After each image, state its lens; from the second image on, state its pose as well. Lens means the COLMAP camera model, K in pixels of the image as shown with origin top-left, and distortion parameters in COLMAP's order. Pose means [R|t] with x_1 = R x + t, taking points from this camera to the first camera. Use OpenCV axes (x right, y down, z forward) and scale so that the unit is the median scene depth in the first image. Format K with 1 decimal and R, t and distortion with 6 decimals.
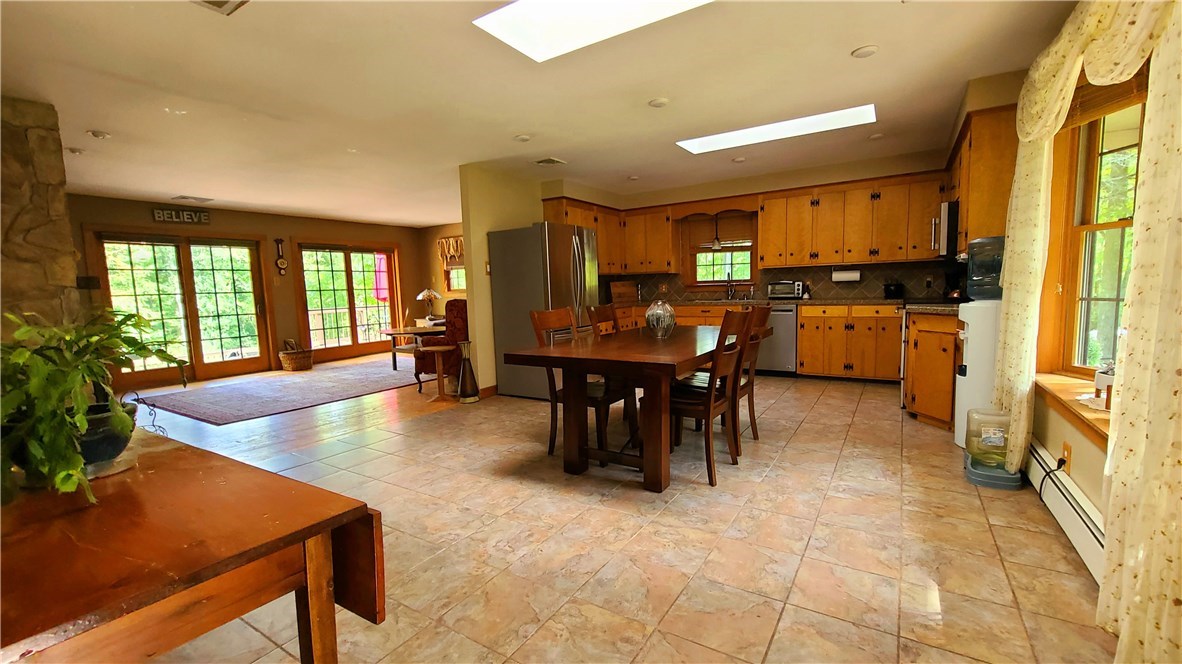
lens RADIAL K [[482.5, 0, 599.7], [0, 482.5, 336.3], [0, 0, 1]] dist [0.000037, -0.000154]
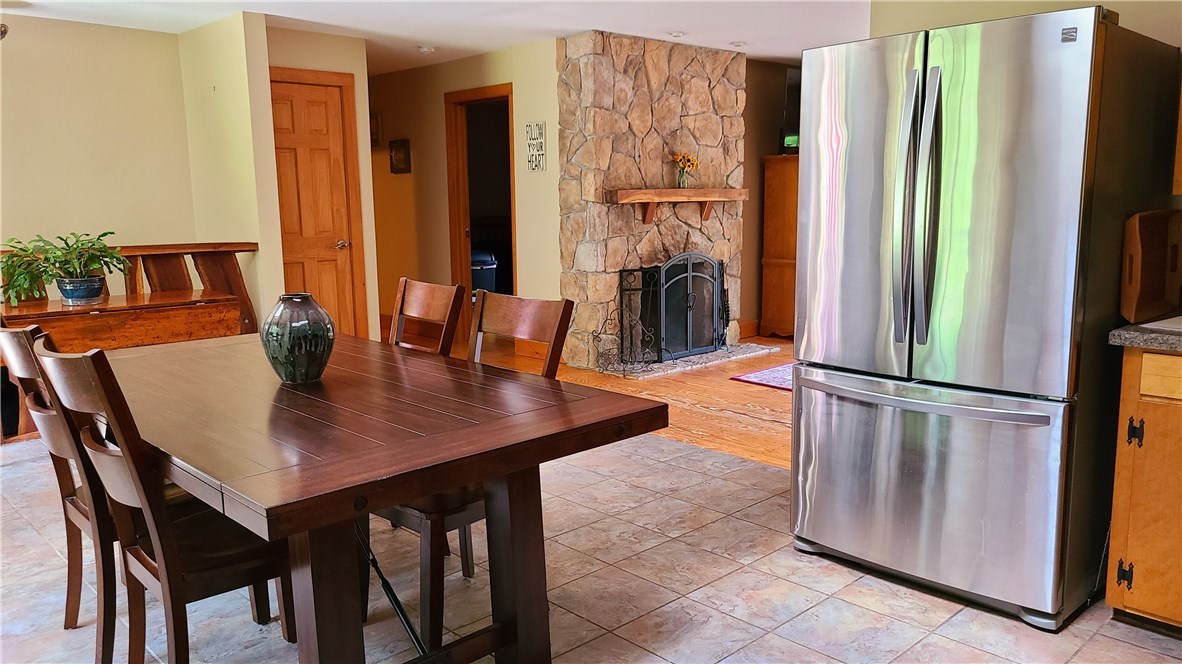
lens RADIAL K [[886.0, 0, 598.3], [0, 886.0, 337.5], [0, 0, 1]] dist [0.037784, -0.009464]
pose [[-0.247618, 0.188258, -0.950392, 0.464931], [-0.080269, 0.973582, 0.213765, -0.129559], [0.965527, 0.129219, -0.225965, 0.824831]]
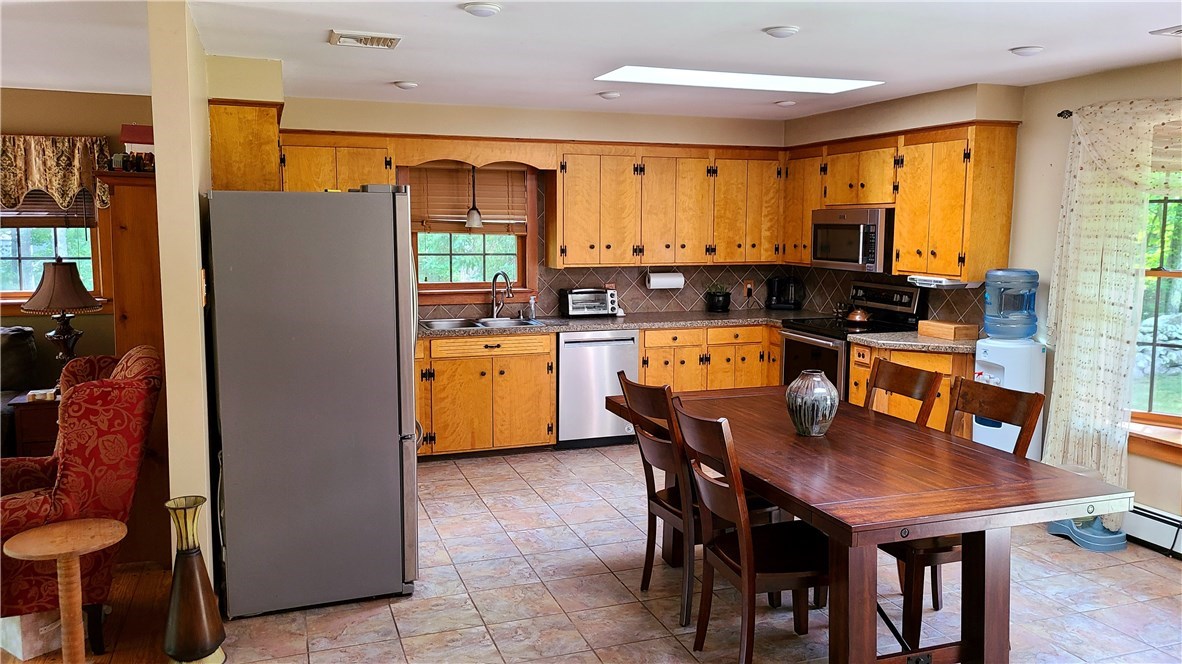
lens RADIAL K [[886.0, 0, 588.0], [0, 886.0, 319.7], [0, 0, 1]] dist [0.037784, -0.009464]
pose [[0.623292, -0.052727, 0.780210, -0.511188], [0.057214, 0.998125, 0.021747, -0.101373], [-0.779893, 0.031084, 0.625140, 0.305095]]
